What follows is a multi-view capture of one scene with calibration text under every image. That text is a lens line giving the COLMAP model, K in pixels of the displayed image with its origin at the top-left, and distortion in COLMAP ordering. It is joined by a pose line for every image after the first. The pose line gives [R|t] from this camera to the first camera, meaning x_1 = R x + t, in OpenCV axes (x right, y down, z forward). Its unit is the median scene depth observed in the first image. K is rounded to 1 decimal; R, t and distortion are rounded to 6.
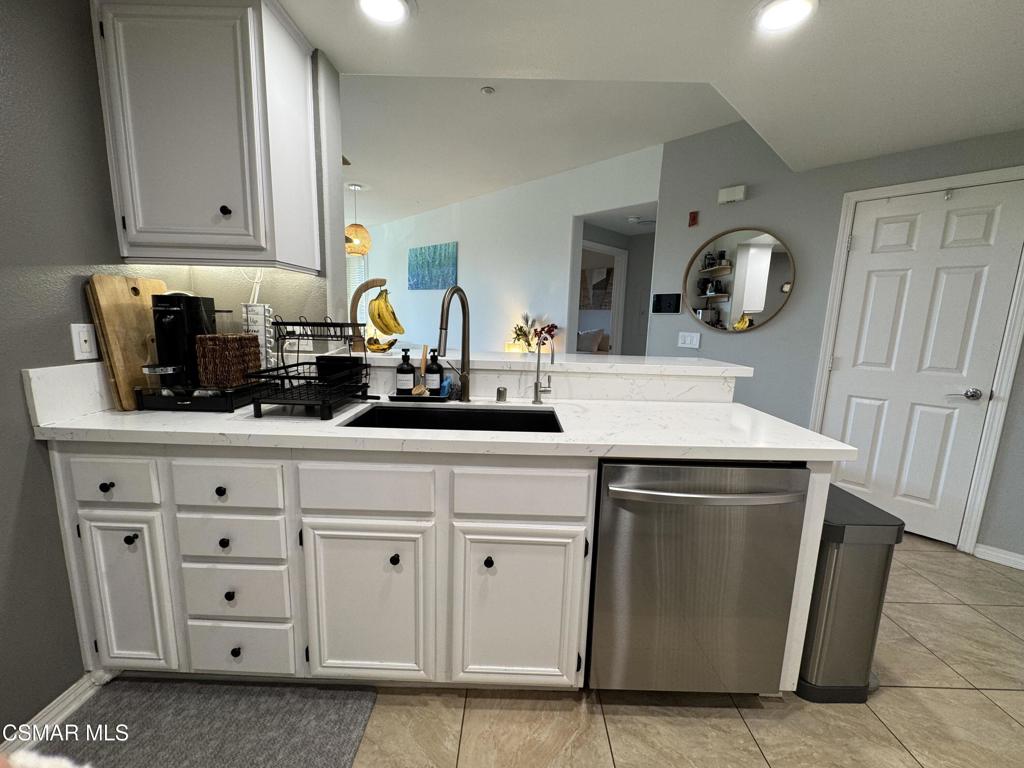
lens RADIAL K [[408.4, 0, 512.0], [0, 408.4, 383.0], [0, 0, 1]] dist [-0.002809, 0.000592]
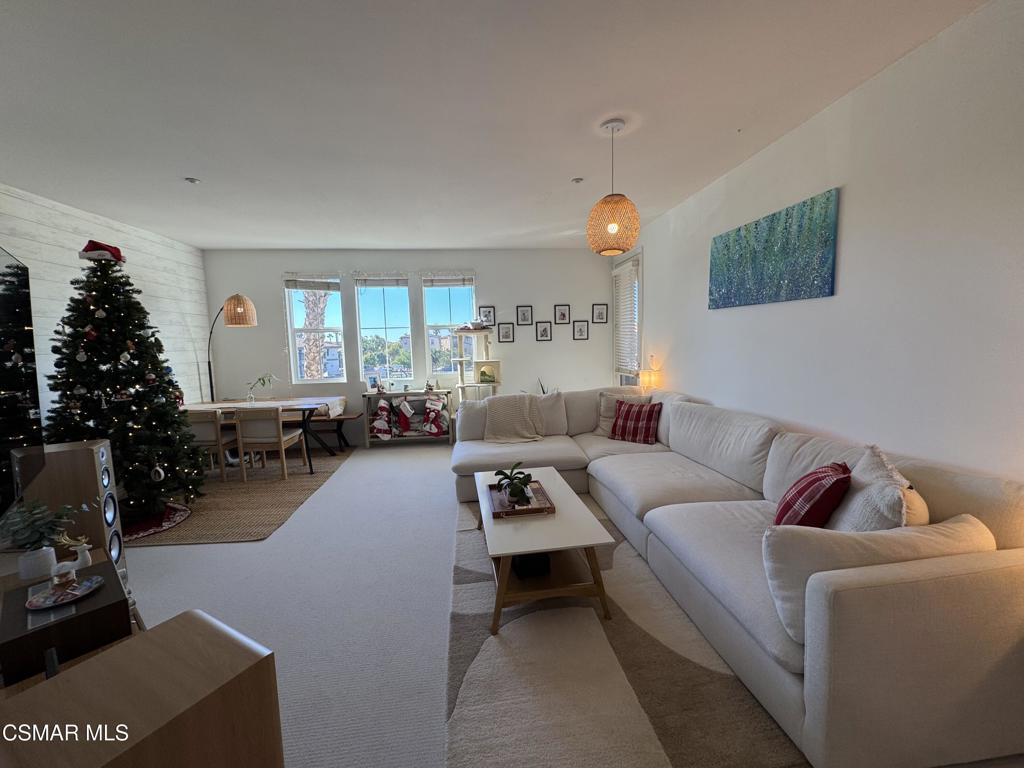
lens RADIAL K [[408.4, 0, 511.3], [0, 408.4, 383.4], [0, 0, 1]] dist [-0.002809, 0.000592]
pose [[0.785392, 0.009849, -0.618920, -0.154151], [-0.048172, 0.997814, -0.045251, -0.114646], [0.617121, 0.065354, 0.784149, 0.514860]]
